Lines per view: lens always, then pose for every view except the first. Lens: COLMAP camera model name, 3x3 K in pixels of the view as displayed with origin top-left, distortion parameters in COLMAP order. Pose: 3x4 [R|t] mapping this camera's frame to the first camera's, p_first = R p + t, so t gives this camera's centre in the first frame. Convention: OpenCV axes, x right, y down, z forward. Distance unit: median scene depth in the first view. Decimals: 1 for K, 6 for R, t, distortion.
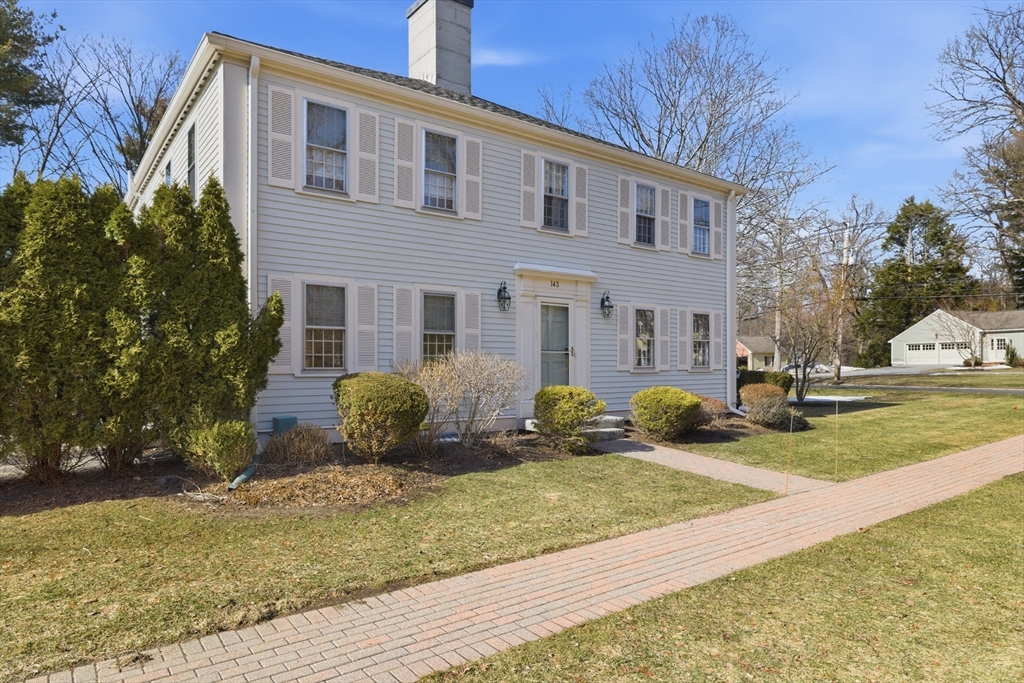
lens RADIAL K [[421.1, 0, 511.7], [0, 421.1, 348.4], [0, 0, 1]] dist [-0.001243, -0.000036]
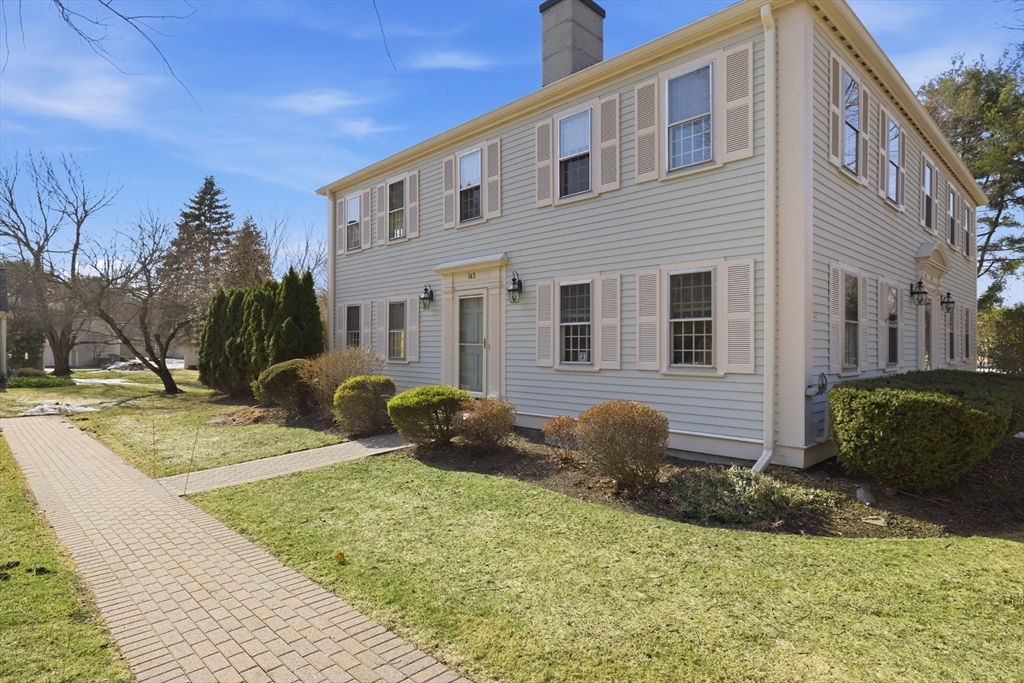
lens RADIAL K [[558.4, 0, 513.1], [0, 558.4, 344.3], [0, 0, 1]] dist [-0.001678, 0.000066]
pose [[0.292207, -0.011574, -0.956285, 1.170258], [0.009056, 0.999915, -0.009335, 0.019378], [0.956312, -0.005932, 0.292287, 0.590882]]
